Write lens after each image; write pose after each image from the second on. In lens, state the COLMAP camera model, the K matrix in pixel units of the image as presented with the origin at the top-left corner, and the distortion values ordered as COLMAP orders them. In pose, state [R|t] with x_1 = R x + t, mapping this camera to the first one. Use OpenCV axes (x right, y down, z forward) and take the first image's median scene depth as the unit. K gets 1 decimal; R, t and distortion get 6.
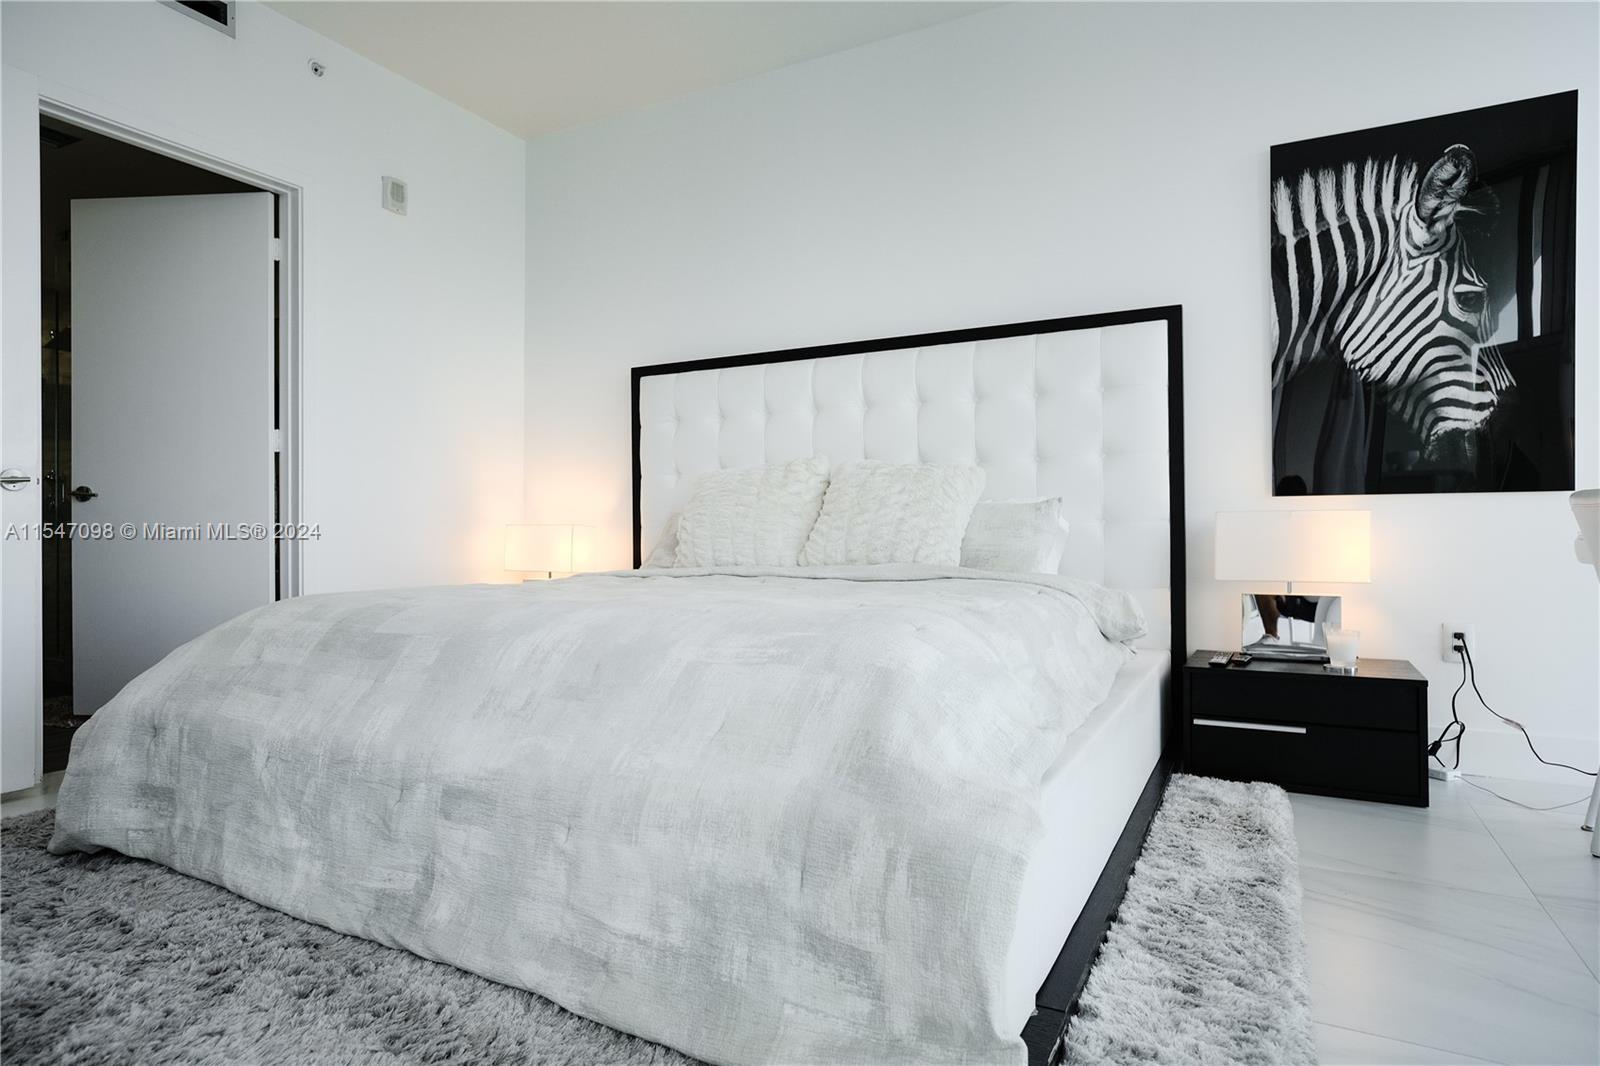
lens RADIAL K [[907.0, 0, 802.4], [0, 907.0, 542.3], [0, 0, 1]] dist [-0.035350, 0.026954]
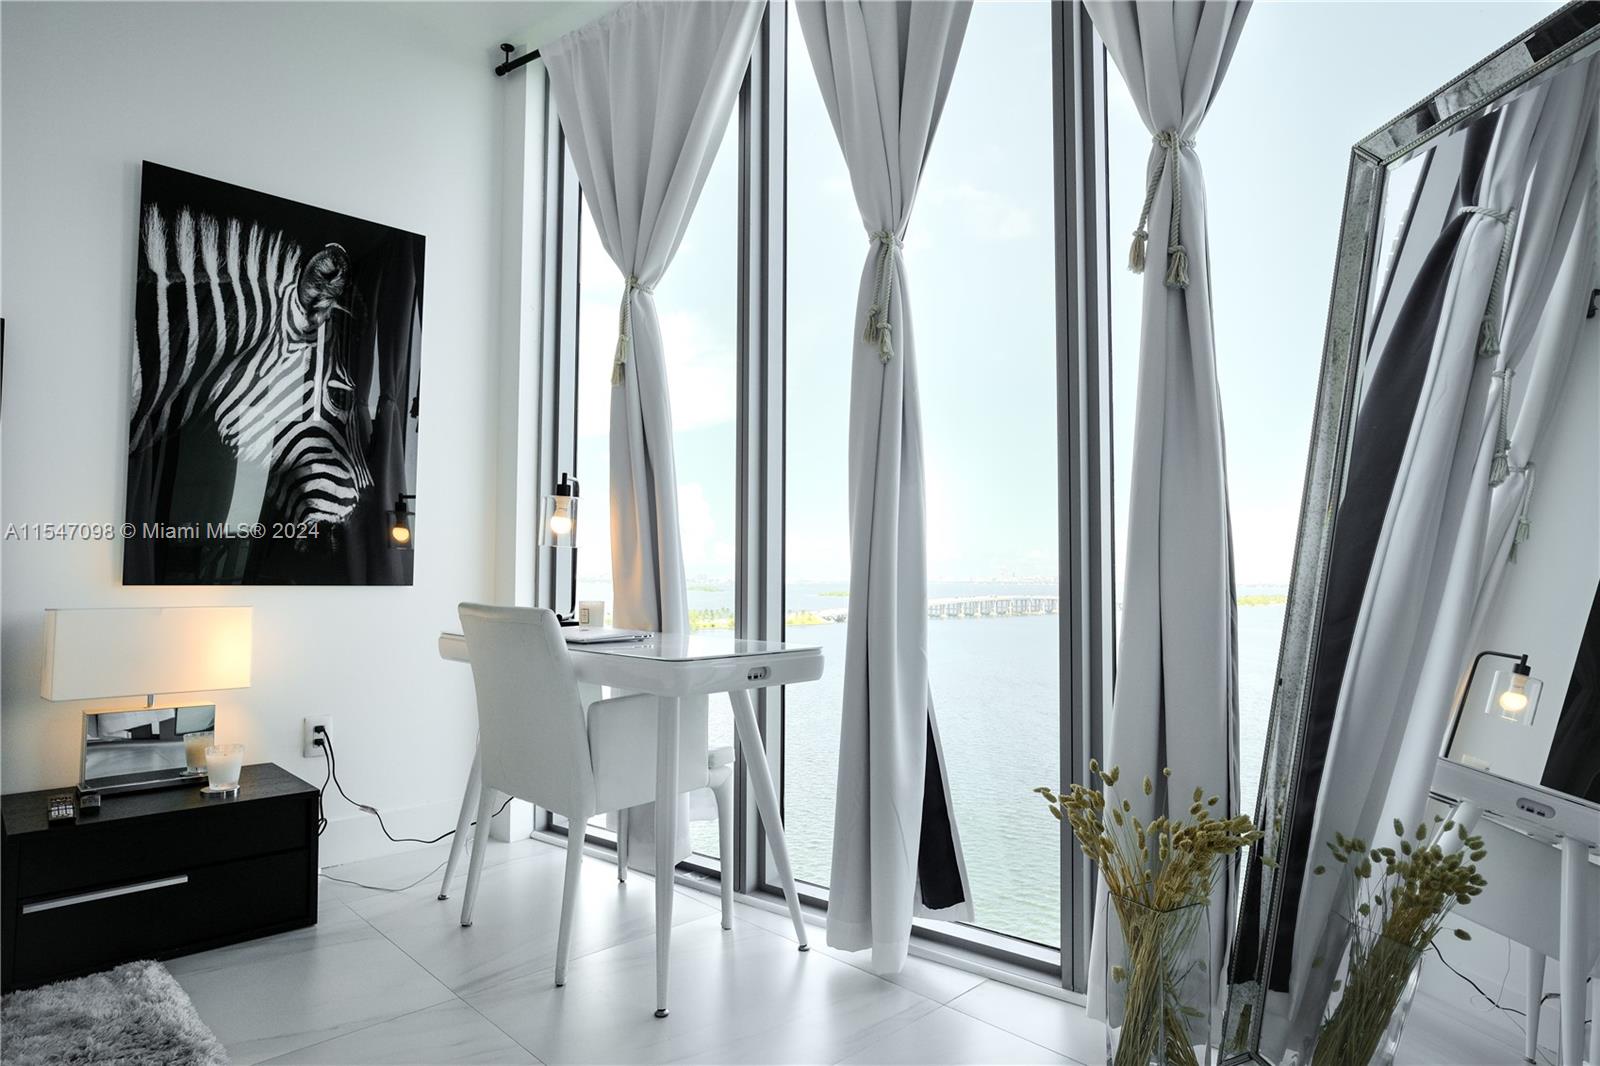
lens RADIAL K [[907.0, 0, 770.5], [0, 907.0, 533.6], [0, 0, 1]] dist [-0.035350, 0.026954]
pose [[0.322108, 0.050680, 0.945345, -0.060069], [-0.007142, 0.998668, -0.051105, -0.064217], [-0.946676, 0.009710, 0.322041, 0.202336]]
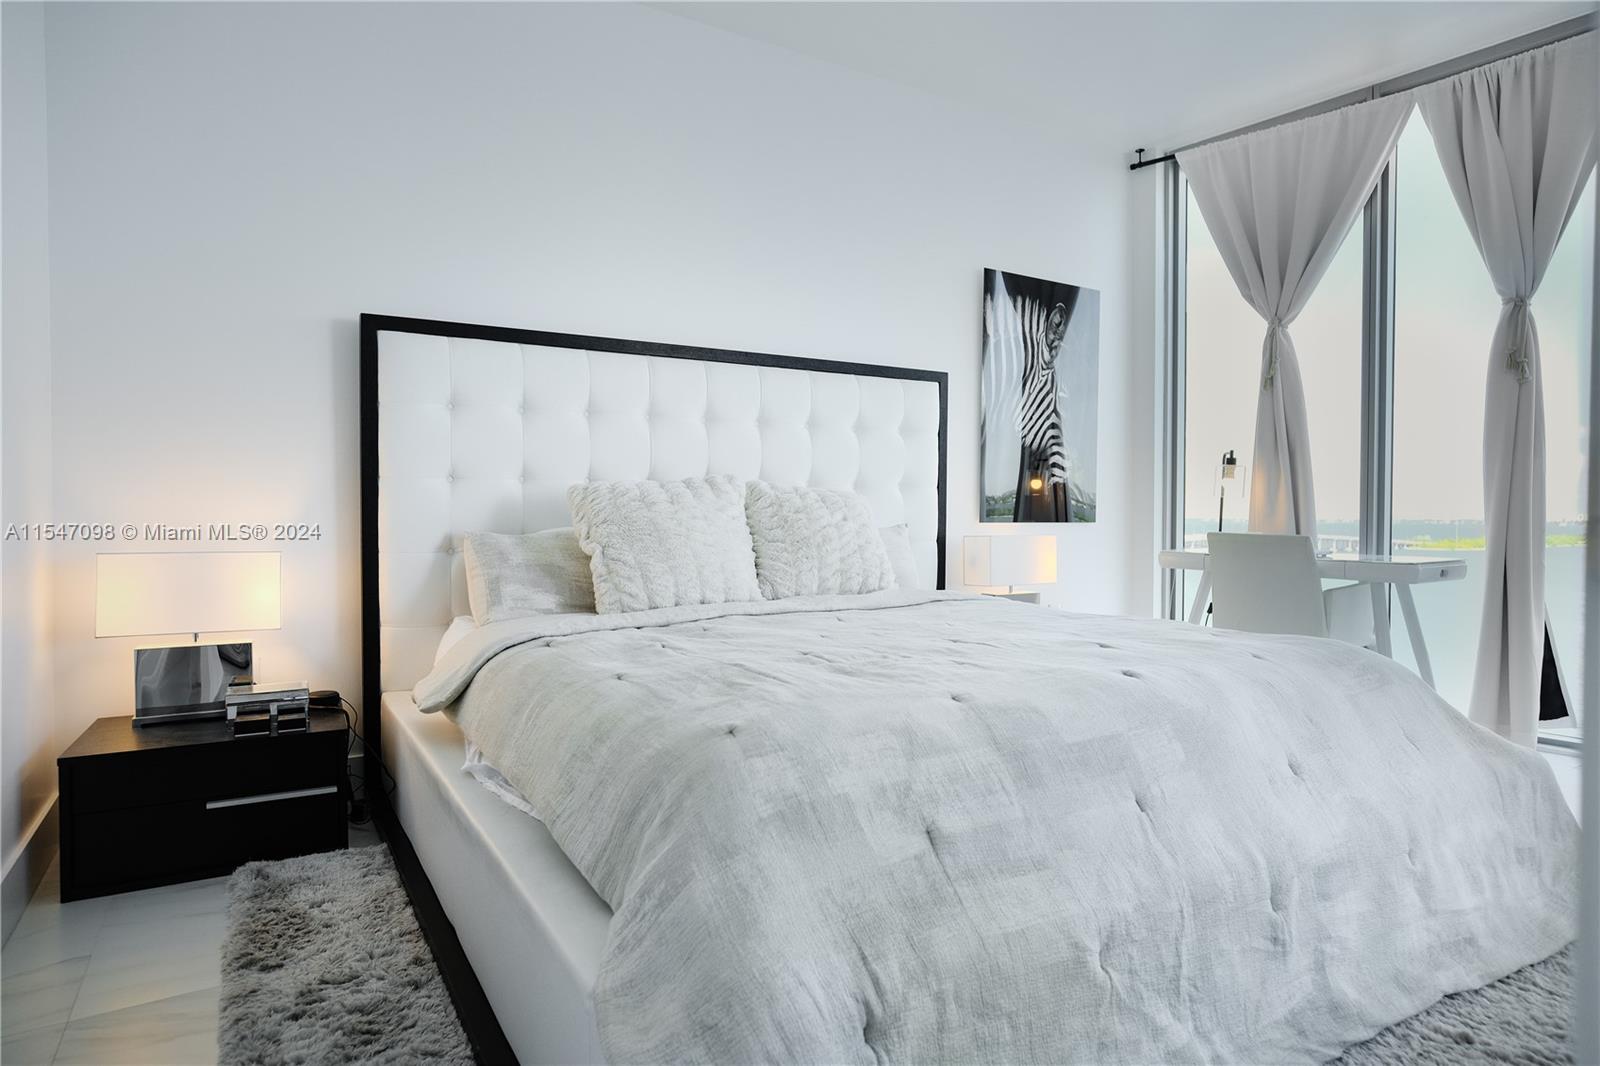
lens RADIAL K [[907.0, 0, 784.6], [0, 907.0, 537.7], [0, 0, 1]] dist [-0.035350, 0.026954]
pose [[0.516058, -0.018449, 0.856355, -0.882313], [-0.000152, 0.999766, 0.021630, -0.062374], [-0.856554, -0.011292, 0.515934, 0.580618]]
